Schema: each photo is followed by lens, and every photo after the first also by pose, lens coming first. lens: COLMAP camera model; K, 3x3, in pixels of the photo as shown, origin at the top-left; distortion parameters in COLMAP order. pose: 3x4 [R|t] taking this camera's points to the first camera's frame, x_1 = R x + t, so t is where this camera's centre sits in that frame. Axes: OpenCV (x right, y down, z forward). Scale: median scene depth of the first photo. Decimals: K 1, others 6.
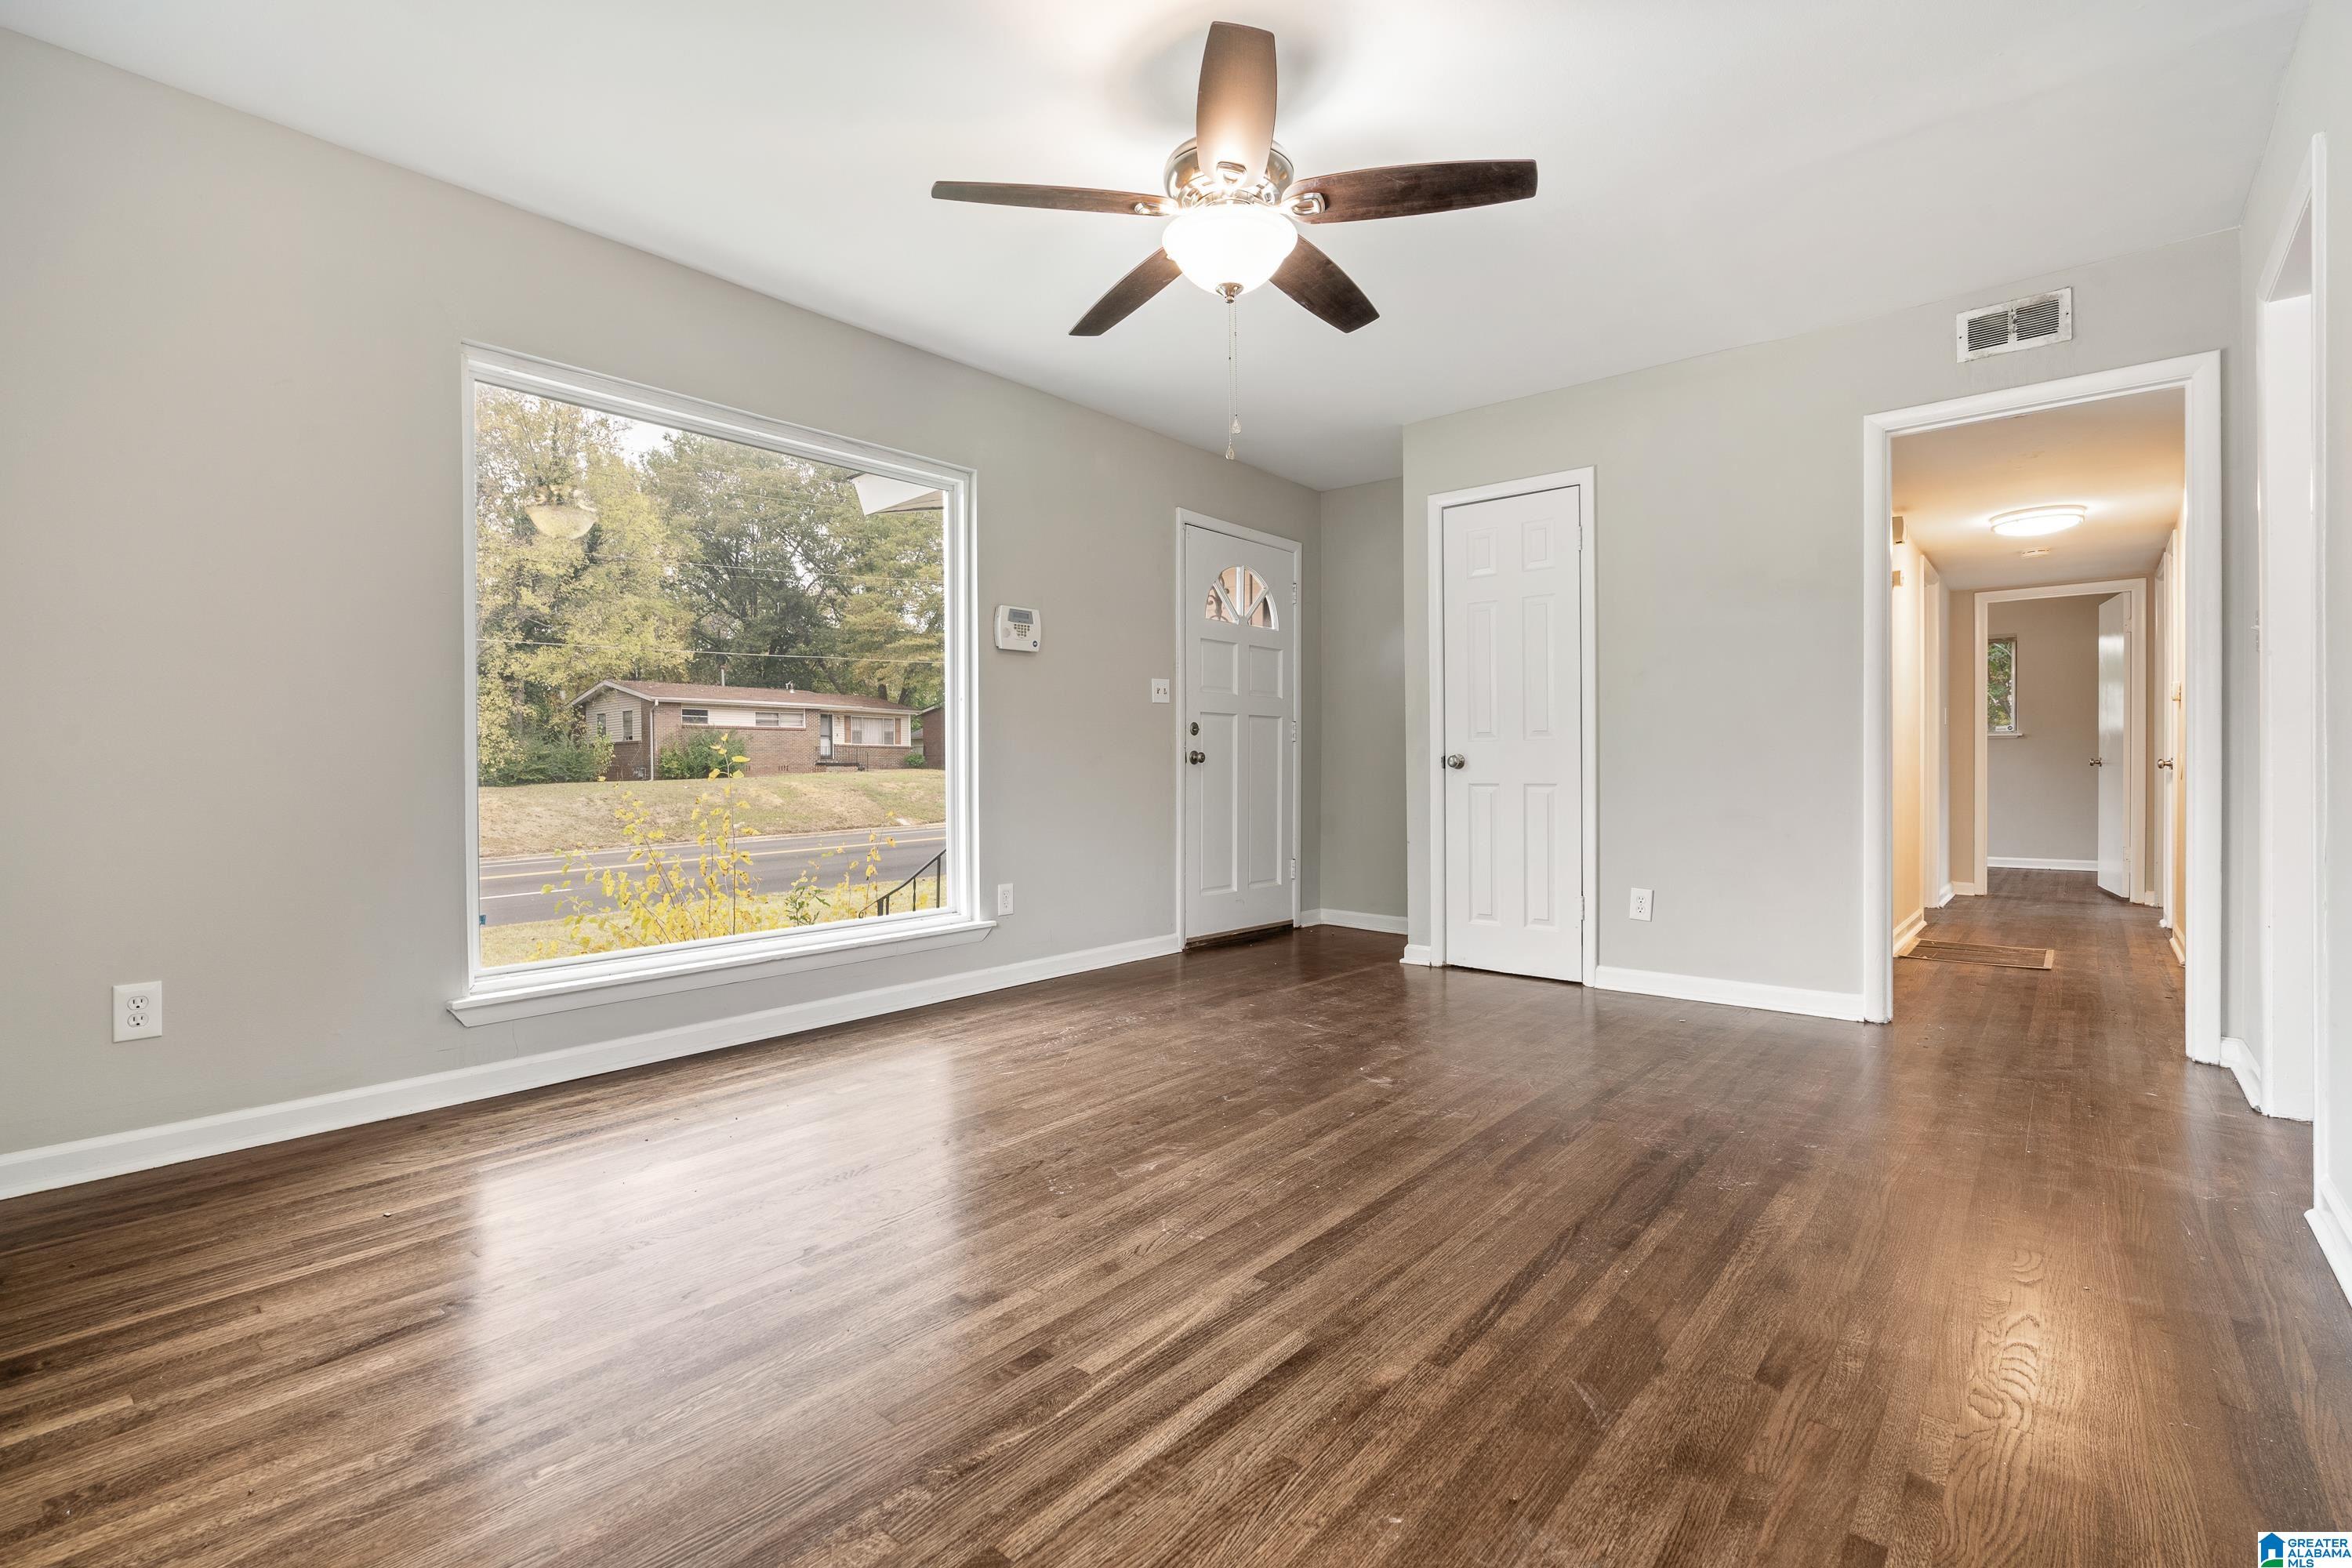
lens RADIAL K [[1069.5, 0, 1158.8], [0, 1069.5, 776.4], [0, 0, 1]] dist [-0.010069, 0.000325]
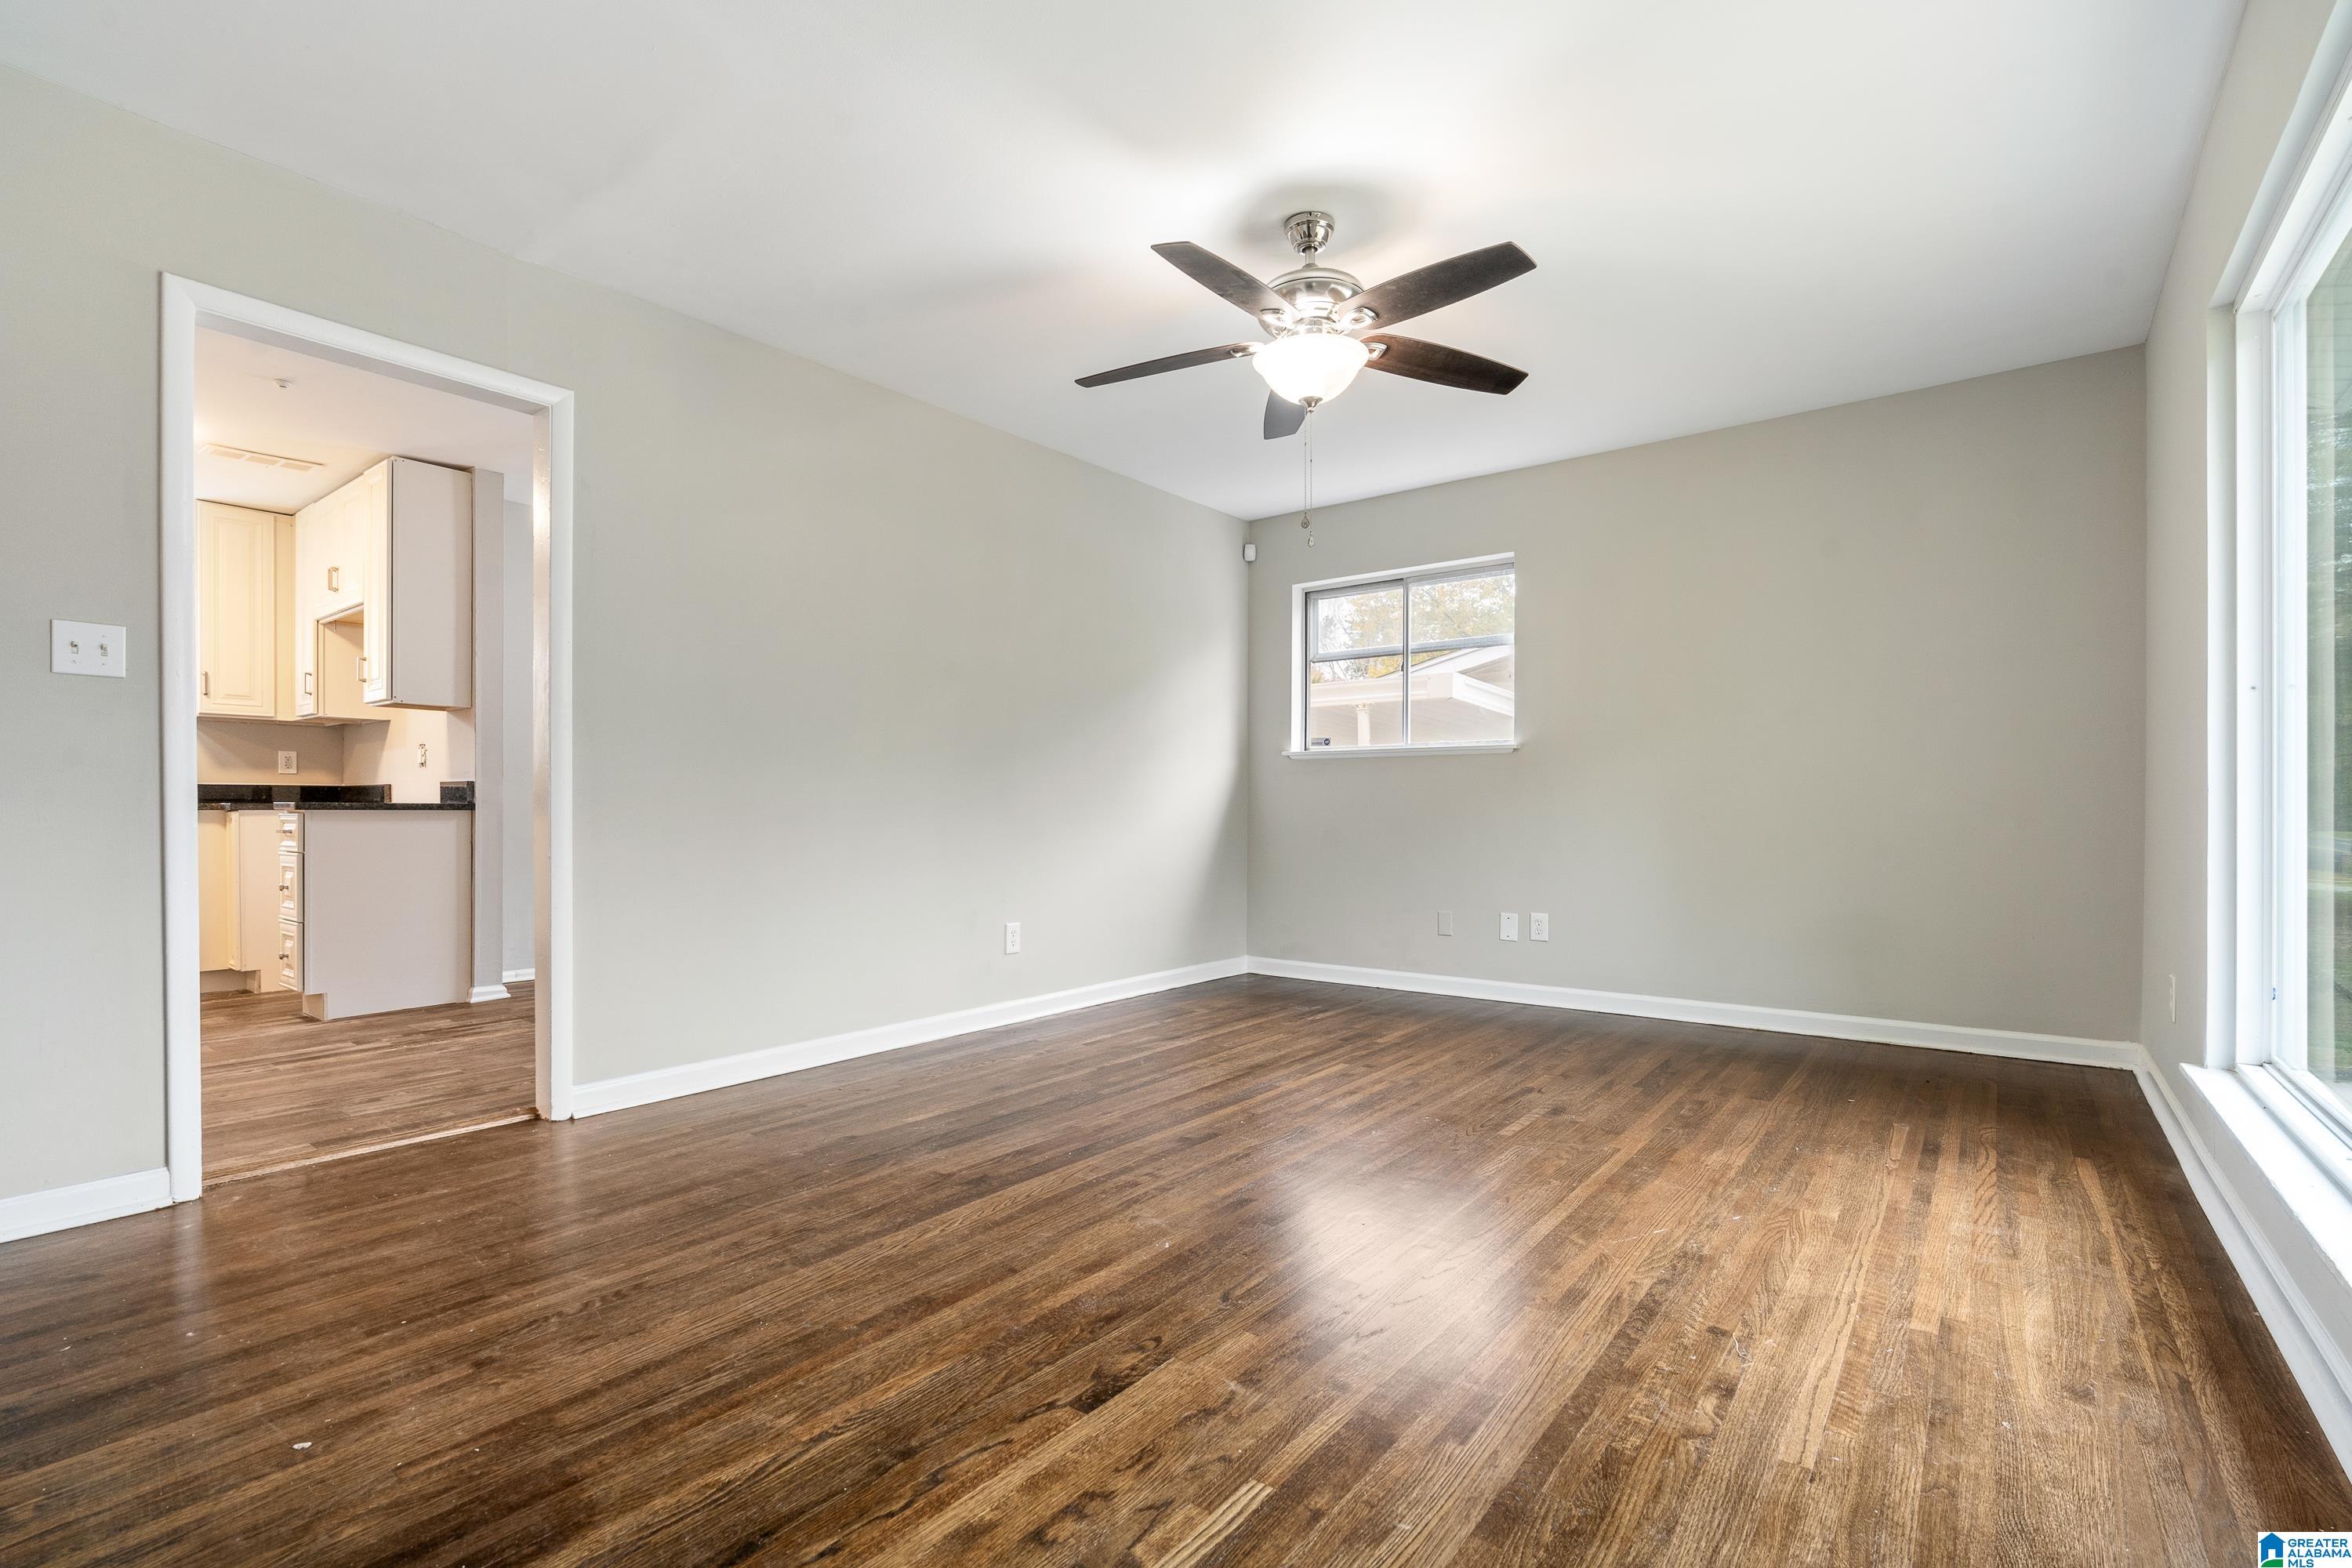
lens RADIAL K [[1069.5, 0, 1173.5], [0, 1069.5, 802.6], [0, 0, 1]] dist [-0.010069, 0.000325]
pose [[-0.998441, 0.005875, -0.055507, 0.291460], [0.005926, 0.999982, -0.000769, -0.017198], [0.055501, -0.001097, -0.998458, 2.218989]]
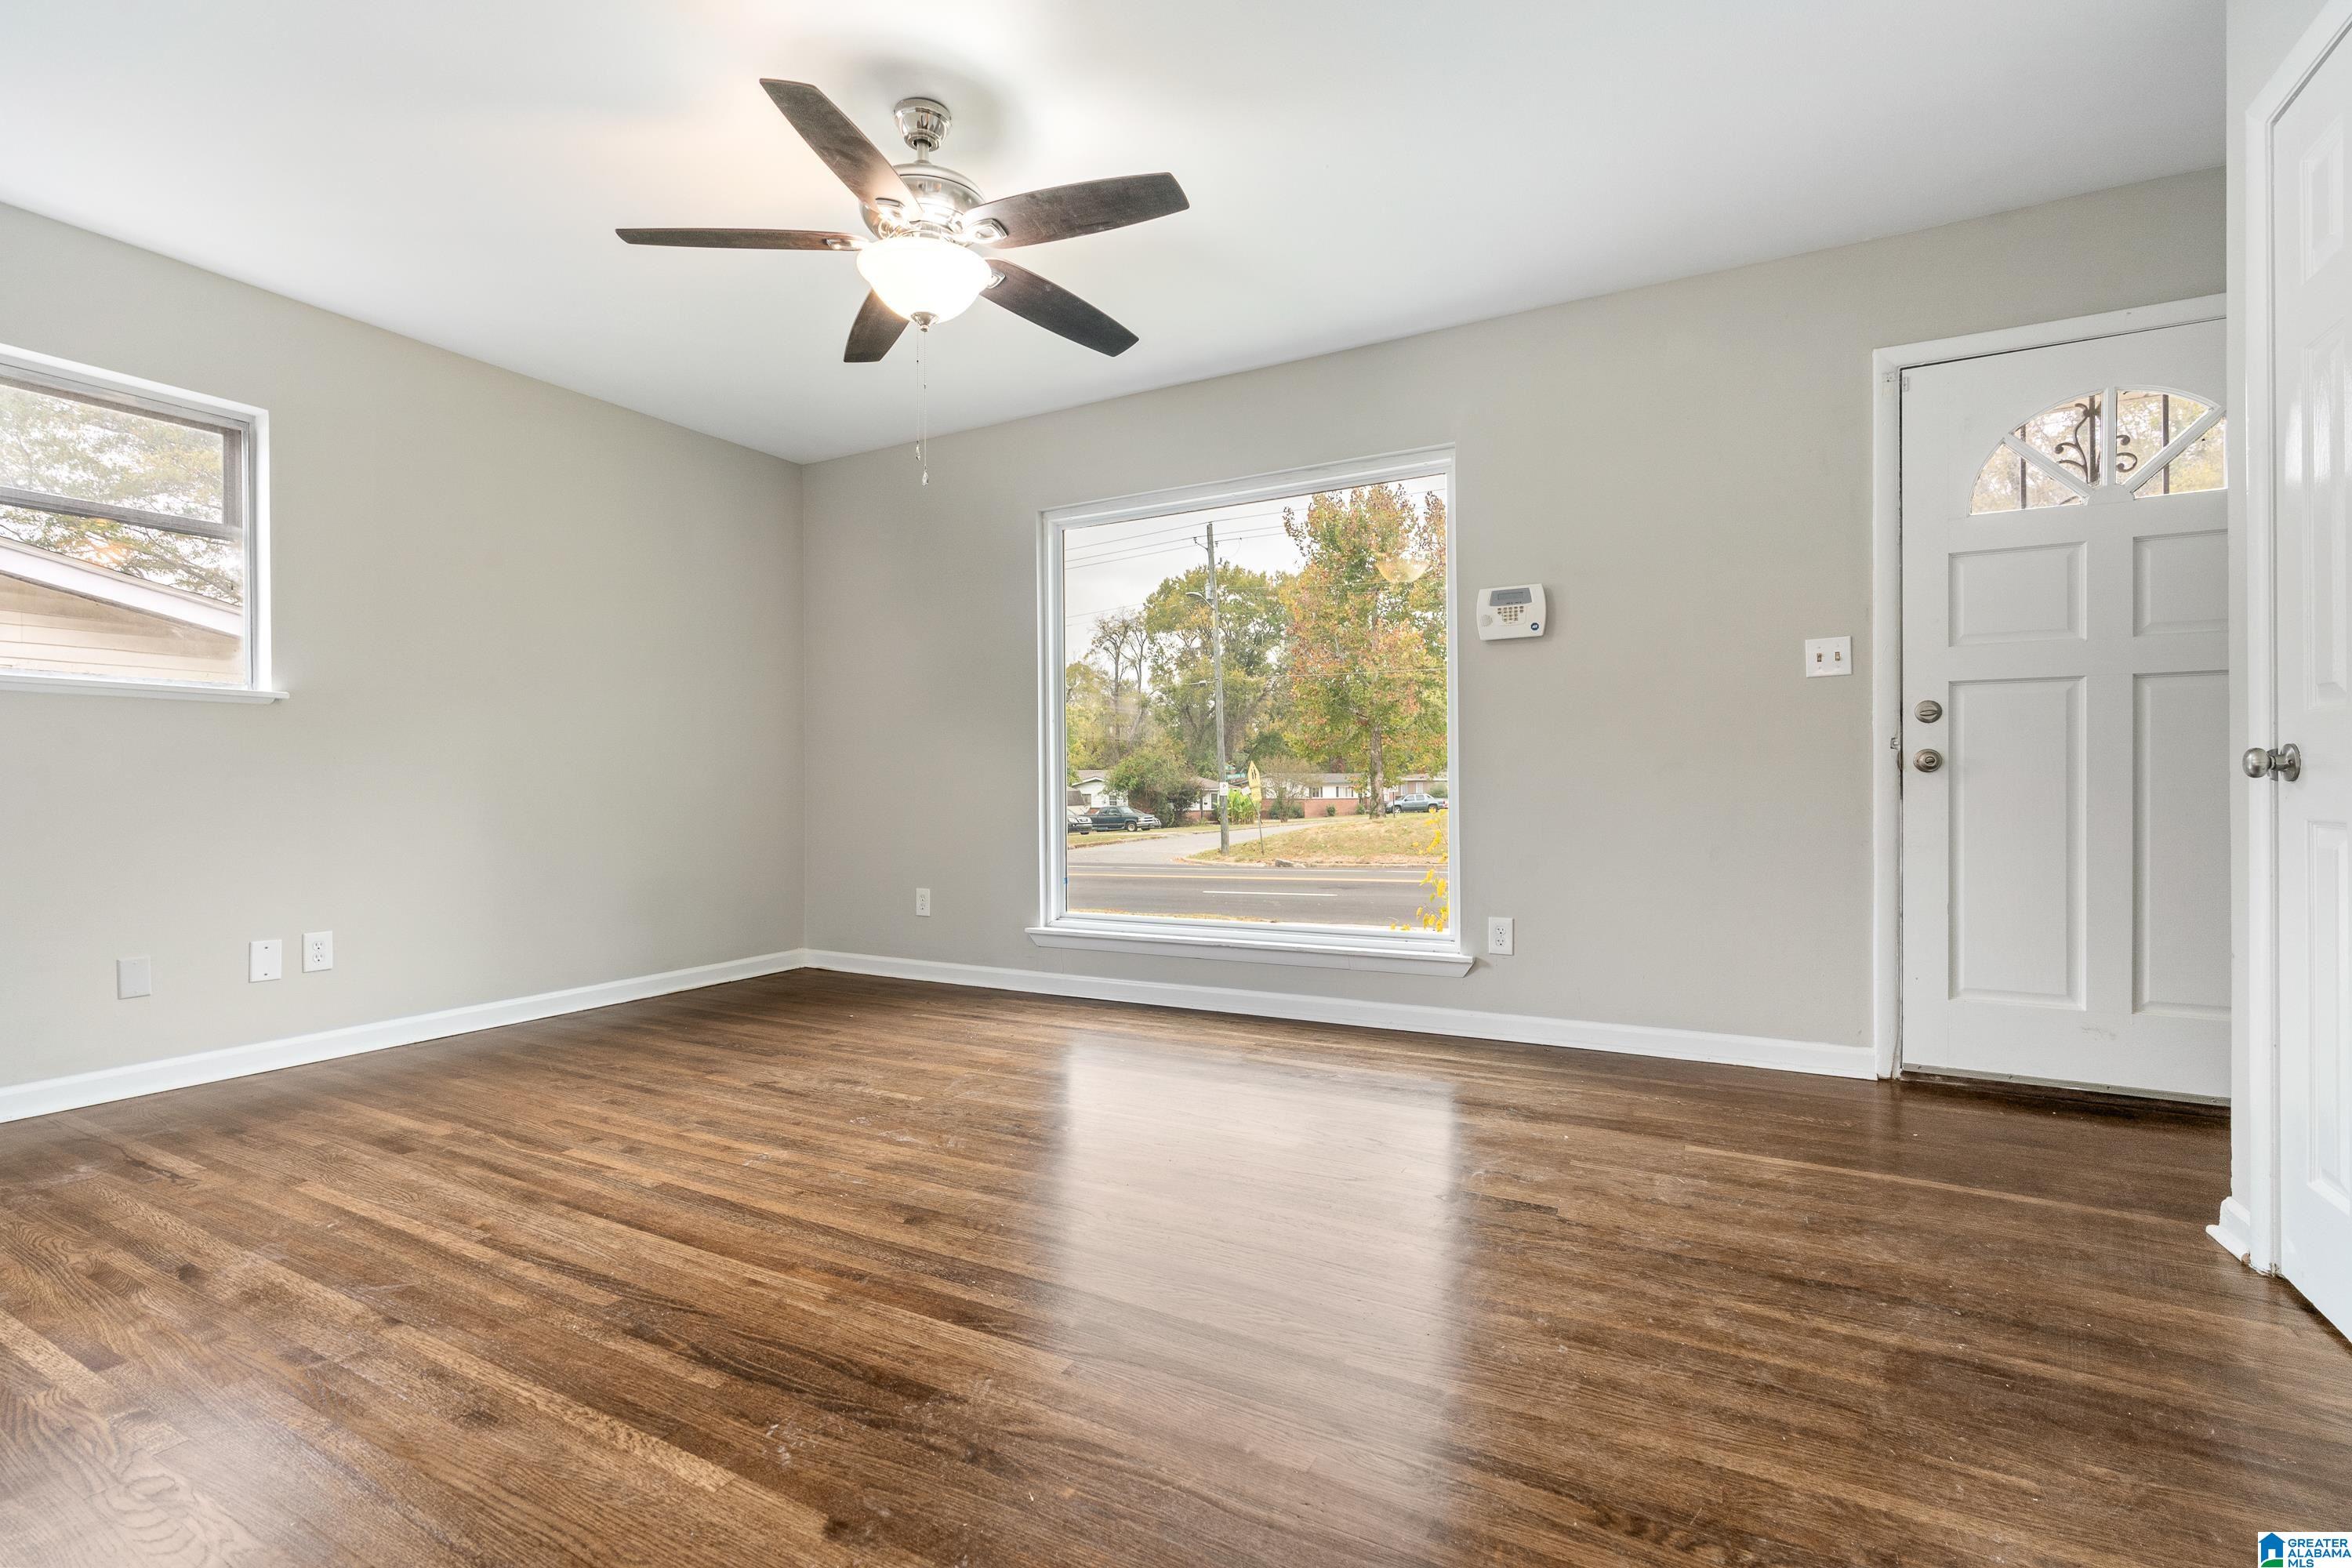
lens RADIAL K [[1069.5, 0, 1157.0], [0, 1069.5, 788.3], [0, 0, 1]] dist [-0.010069, 0.000325]
pose [[0.204558, 0.007073, -0.978829, 1.143708], [-0.001891, 0.999975, 0.006831, -0.012316], [0.978853, 0.000454, 0.204566, 1.029838]]
